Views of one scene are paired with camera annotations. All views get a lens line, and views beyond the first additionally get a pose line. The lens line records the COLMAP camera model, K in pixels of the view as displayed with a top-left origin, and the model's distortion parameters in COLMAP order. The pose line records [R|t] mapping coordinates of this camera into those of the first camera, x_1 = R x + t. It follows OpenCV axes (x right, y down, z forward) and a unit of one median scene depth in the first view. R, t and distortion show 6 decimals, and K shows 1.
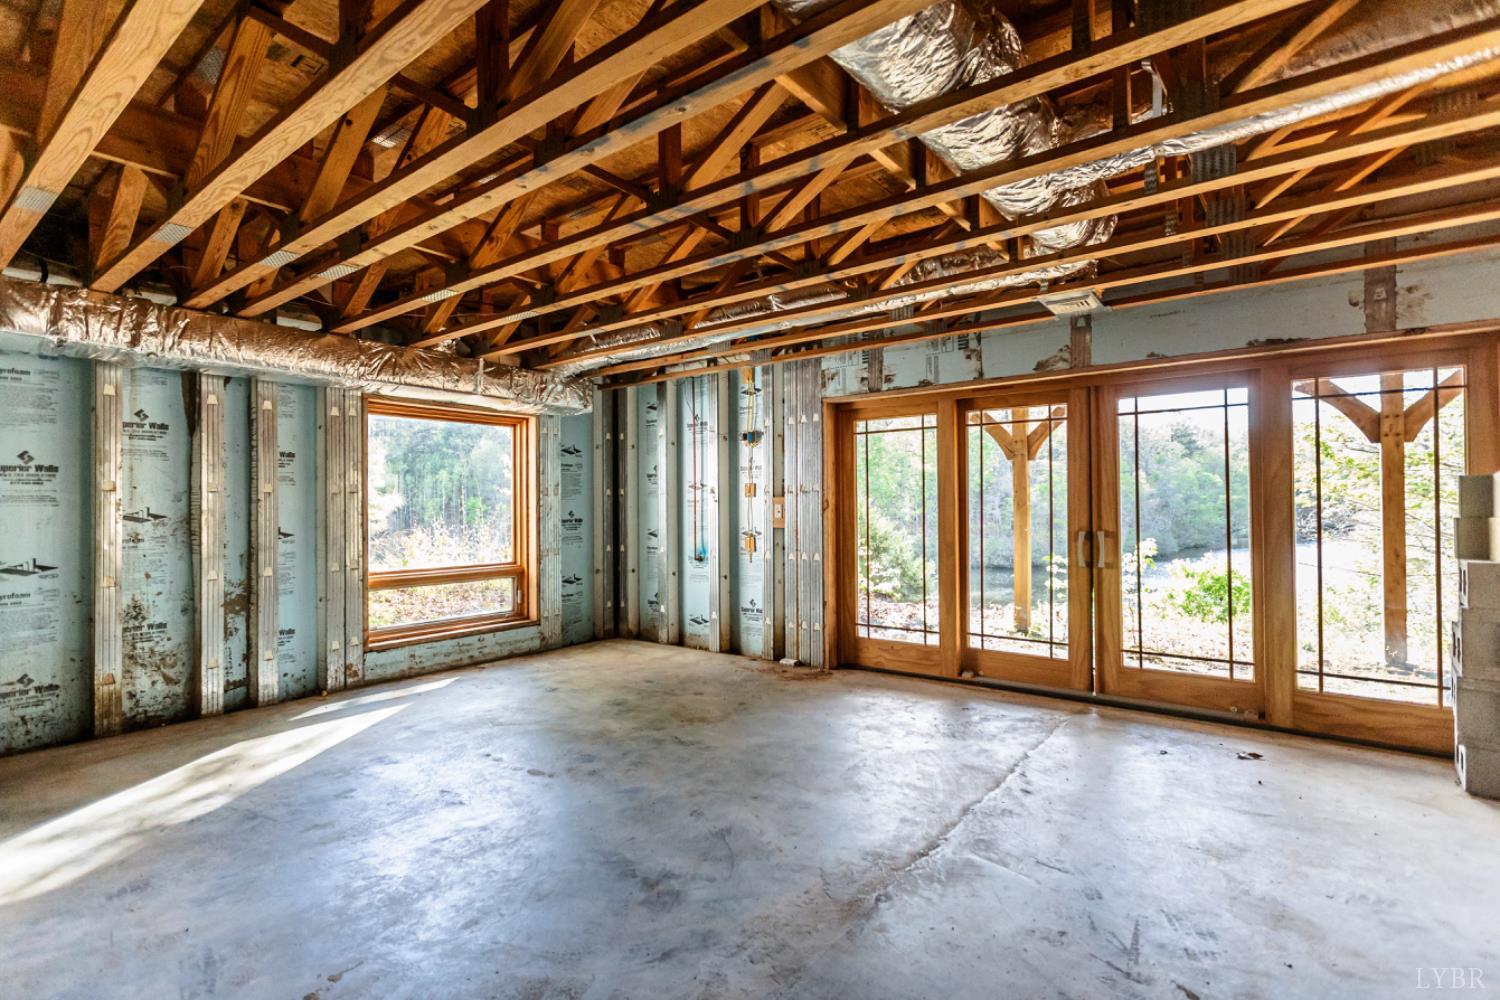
lens RADIAL K [[693.9, 0, 752.0], [0, 693.9, 500.3], [0, 0, 1]] dist [0.004196, -0.004224]
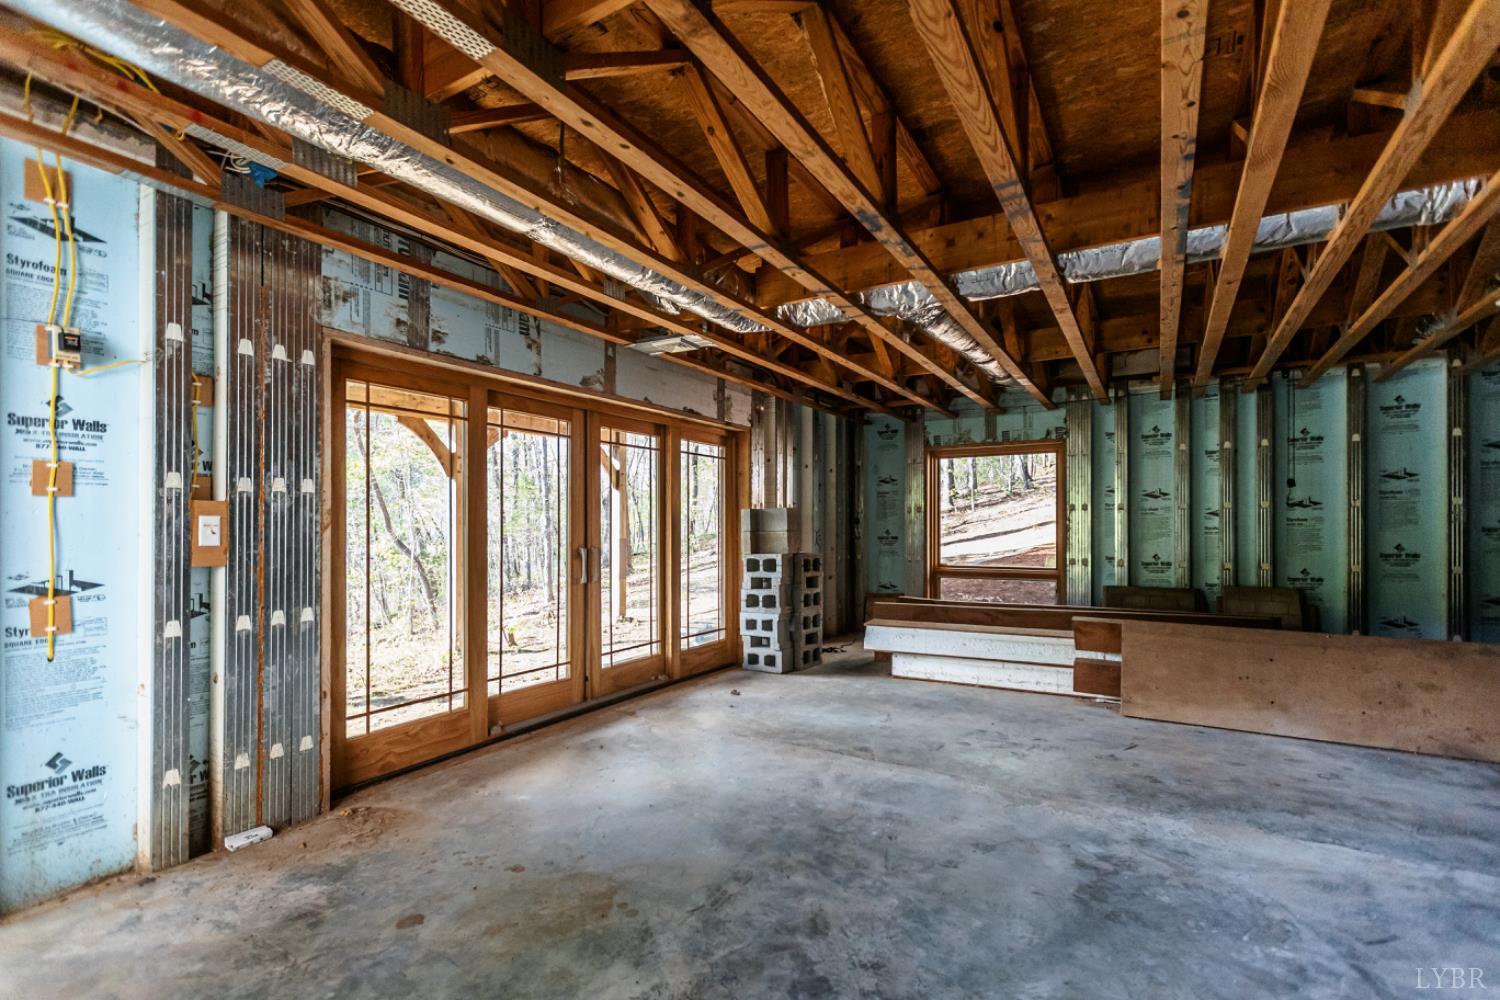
lens RADIAL K [[693.9, 0, 776.2], [0, 693.9, 525.7], [0, 0, 1]] dist [0.004196, -0.004224]
pose [[-0.128740, 0.006629, 0.991656, -0.596927], [-0.005211, 0.999959, -0.007361, 0.017320], [-0.991665, -0.006115, -0.128700, 0.855891]]
